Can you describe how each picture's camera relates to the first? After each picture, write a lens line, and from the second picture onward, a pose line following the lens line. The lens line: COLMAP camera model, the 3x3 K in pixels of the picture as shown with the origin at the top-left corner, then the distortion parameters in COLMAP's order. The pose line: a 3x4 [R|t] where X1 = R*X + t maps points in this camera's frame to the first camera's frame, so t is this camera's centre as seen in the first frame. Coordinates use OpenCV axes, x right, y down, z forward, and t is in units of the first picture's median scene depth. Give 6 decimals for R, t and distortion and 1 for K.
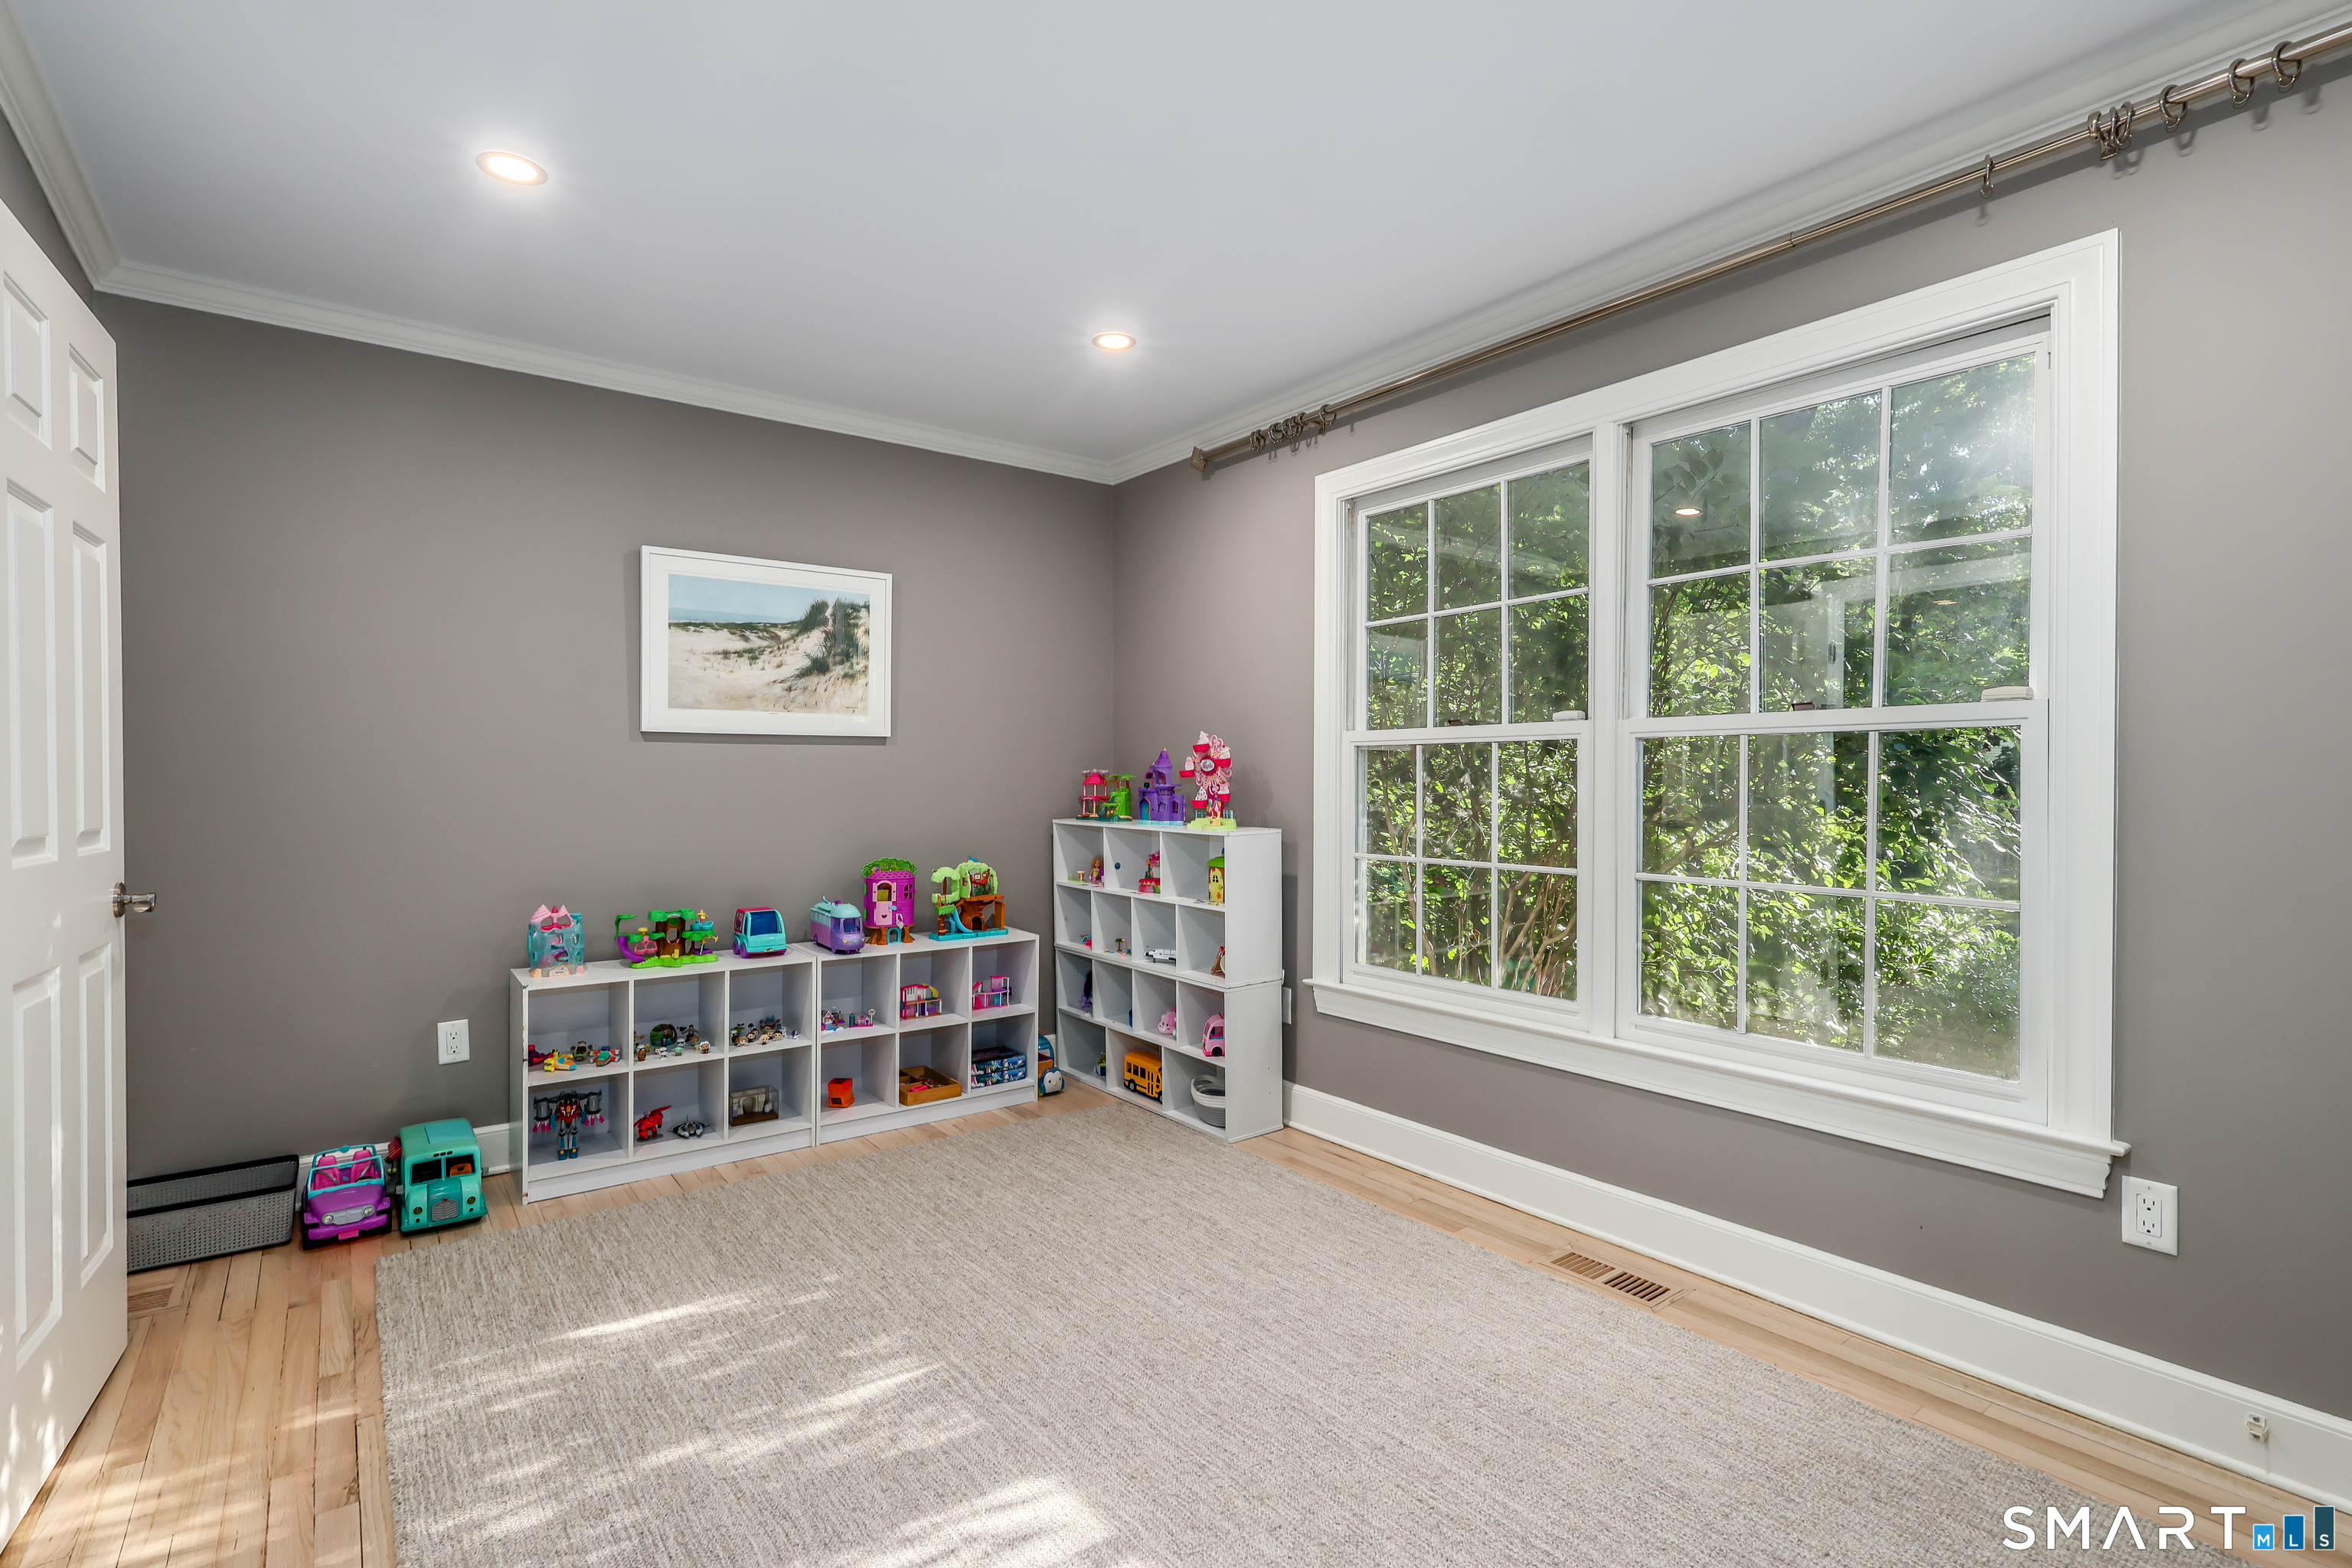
lens RADIAL K [[1105.6, 0, 1176.0], [0, 1105.6, 784.0], [0, 0, 1]] dist [-0.000338, 0.000537]
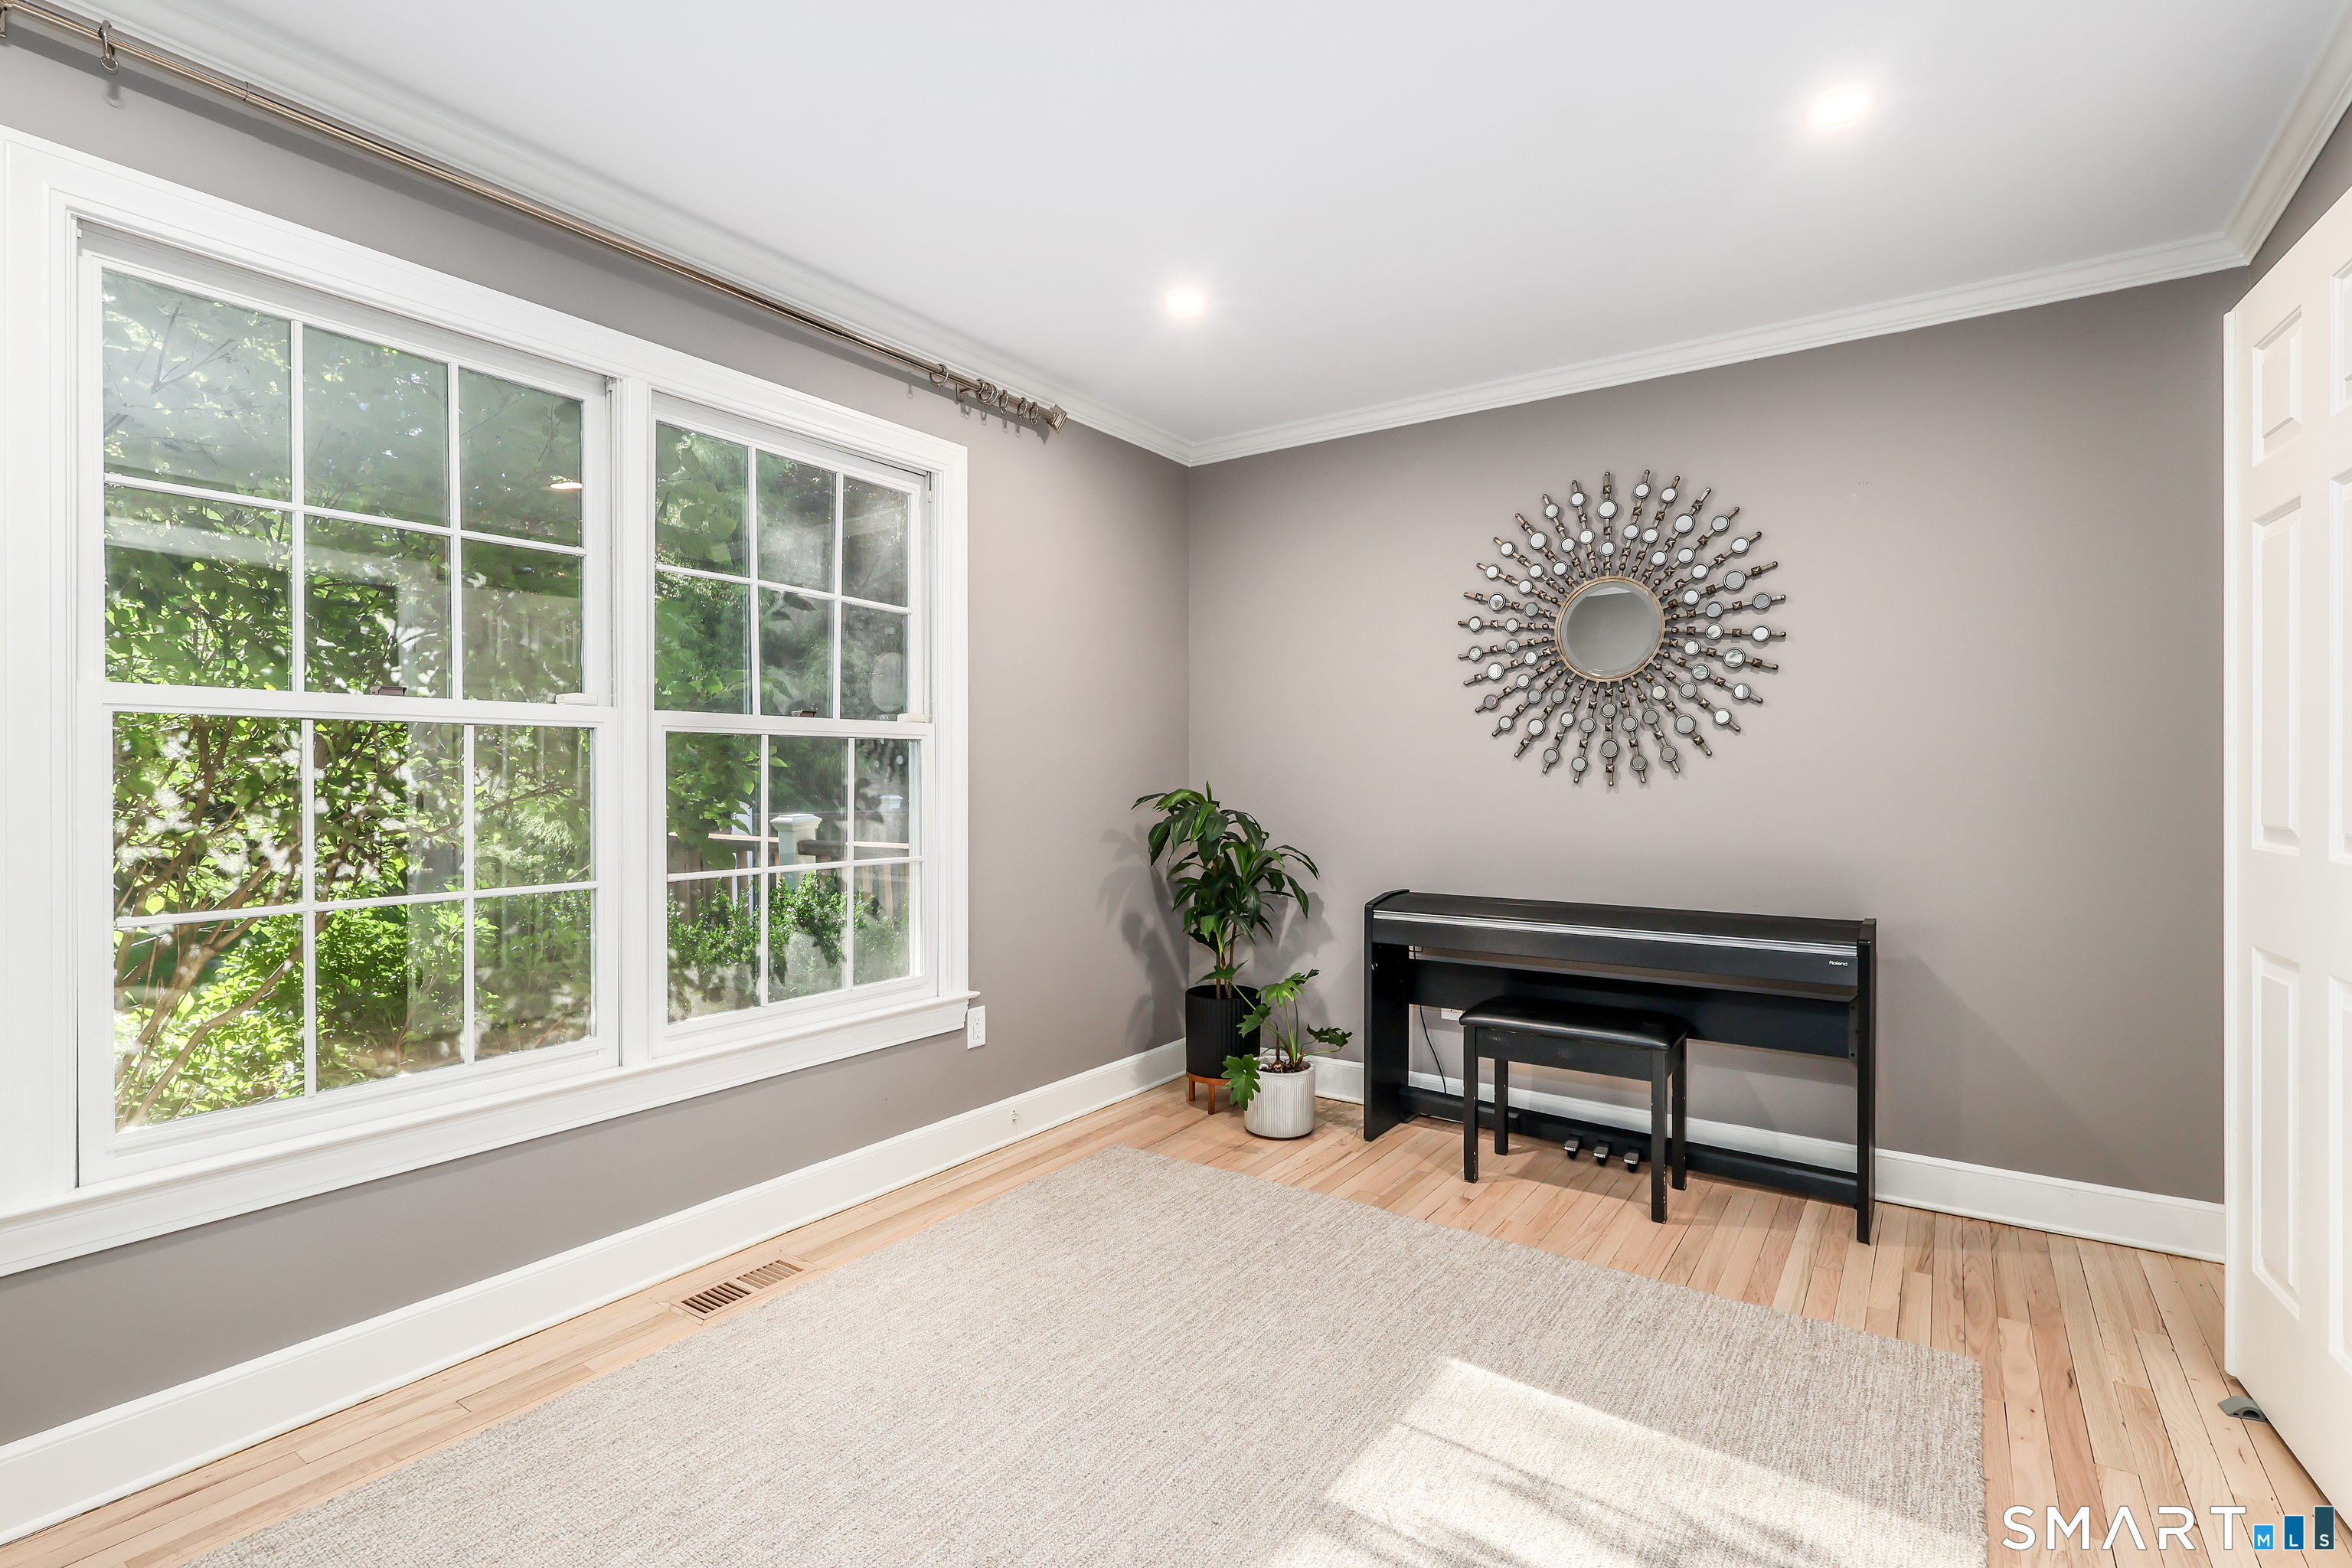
lens RADIAL K [[1105.6, 0, 1176.0], [0, 1105.6, 784.0], [0, 0, 1]] dist [-0.000338, 0.000537]
pose [[-0.309544, -0.008836, 0.950844, -0.690726], [0.004606, 0.999931, 0.010792, -0.006553], [-0.950874, 0.007721, -0.309482, 0.995919]]
